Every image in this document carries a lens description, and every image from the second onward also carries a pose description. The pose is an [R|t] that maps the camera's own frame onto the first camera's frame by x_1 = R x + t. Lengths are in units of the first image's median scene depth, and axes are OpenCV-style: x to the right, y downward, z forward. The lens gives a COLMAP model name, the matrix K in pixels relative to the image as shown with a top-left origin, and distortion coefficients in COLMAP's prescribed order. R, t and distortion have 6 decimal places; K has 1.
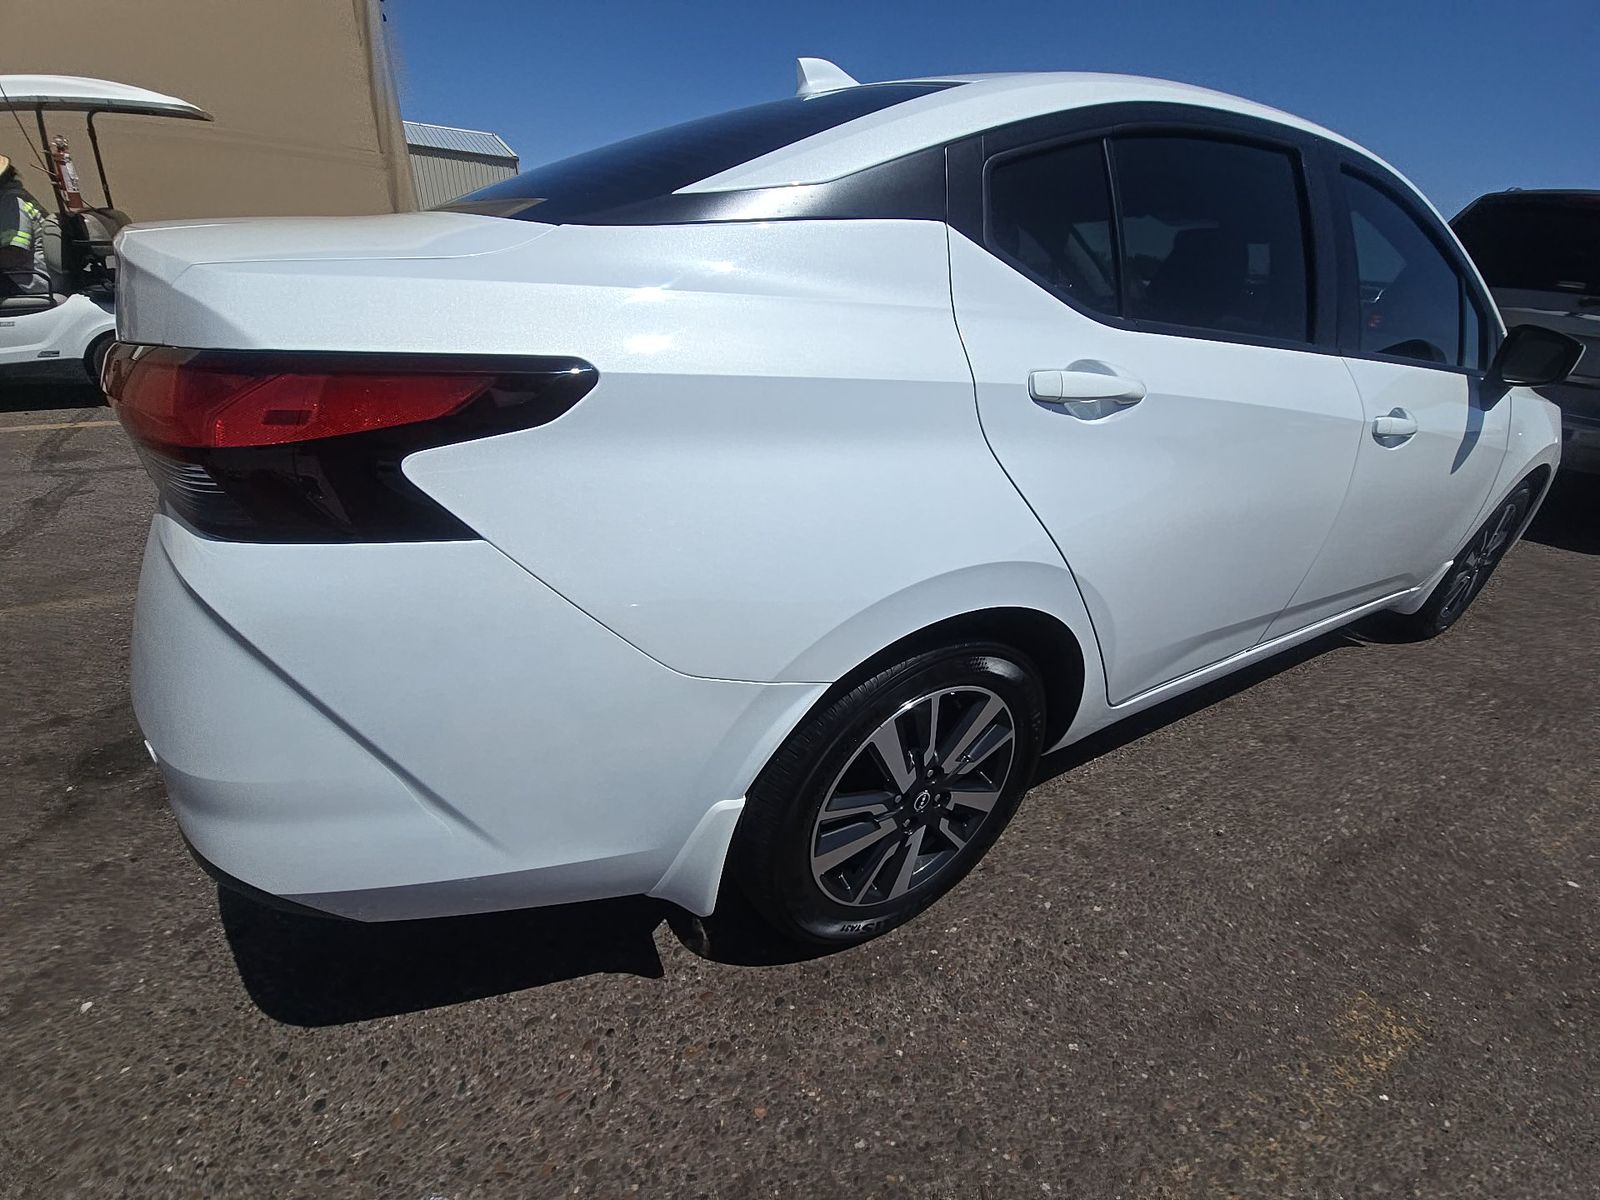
lens RADIAL K [[643.7, 0, 800.0], [0, 643.7, 600.0], [0, 0, 1]] dist [0.000069, -0.009683]
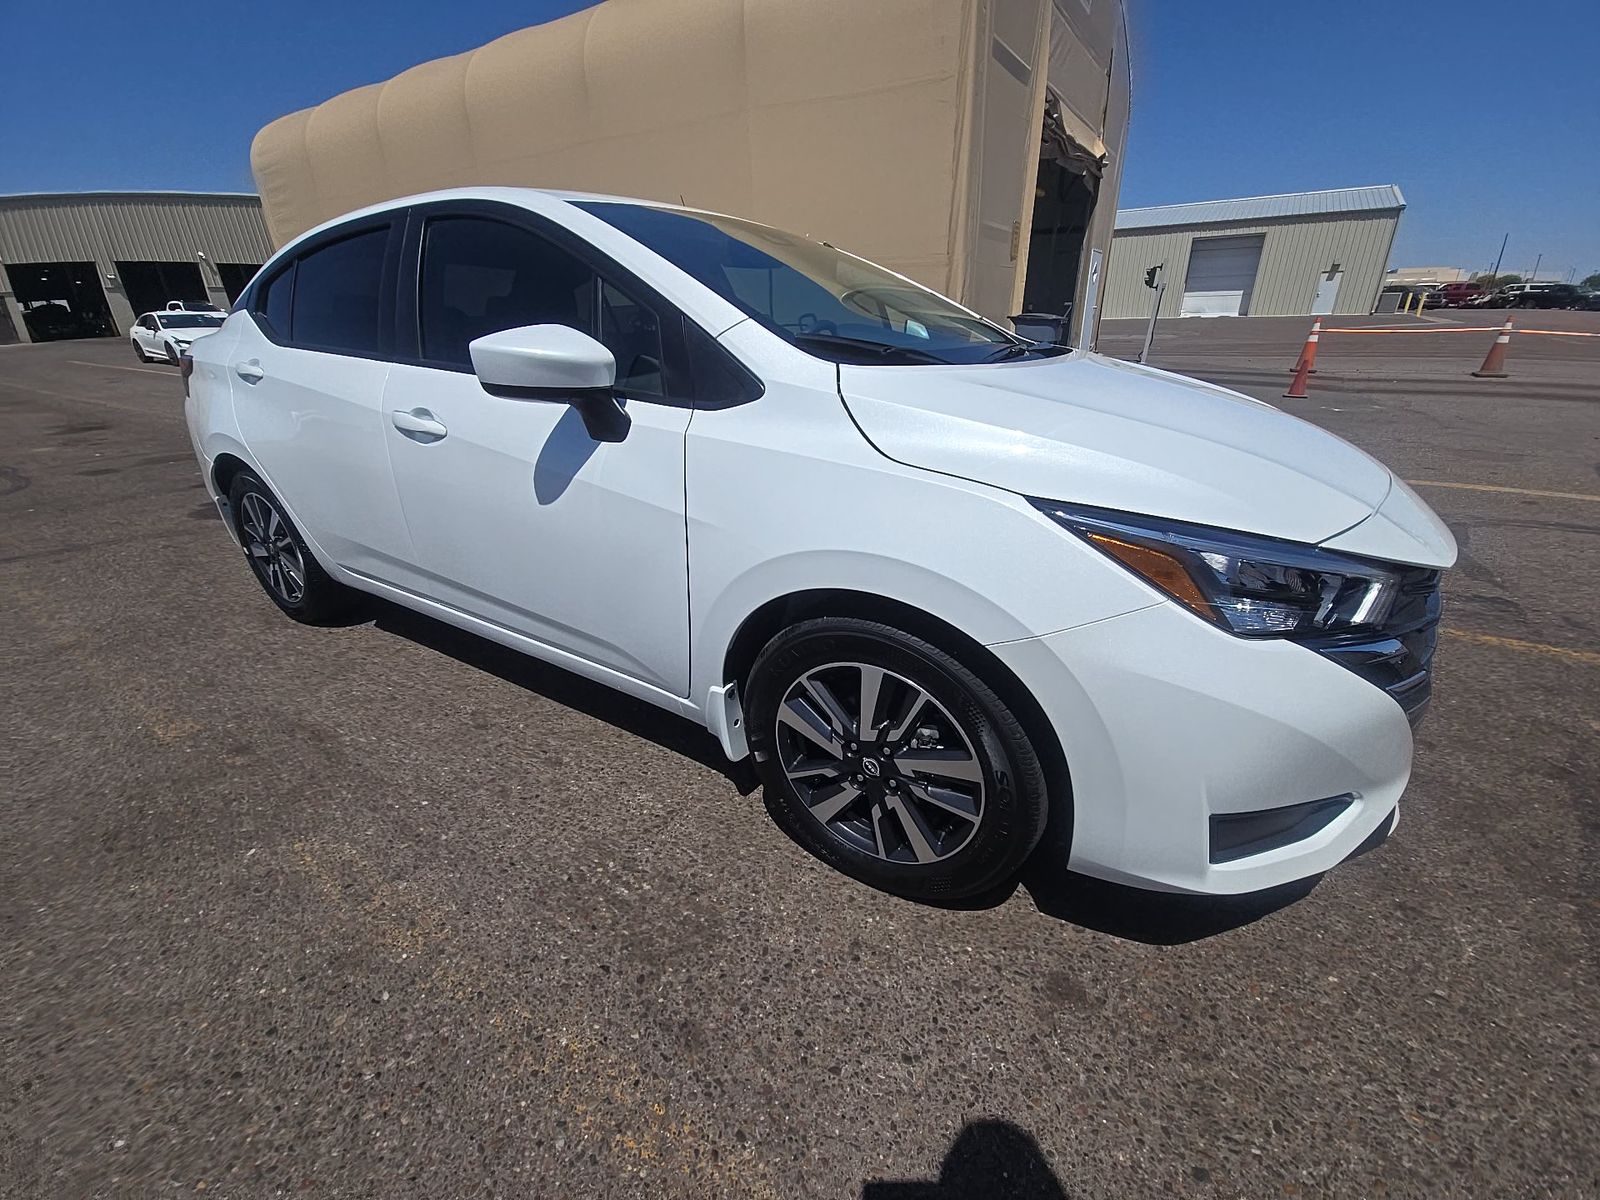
lens RADIAL K [[643.7, 0, 800.0], [0, 643.7, 600.0], [0, 0, 1]] dist [0.000069, -0.009683]
pose [[0.475443, 0.298451, -0.827576, 2.307521], [-0.374295, 0.919934, 0.116725, -0.369373], [0.796152, 0.254261, 0.549084, 0.988656]]
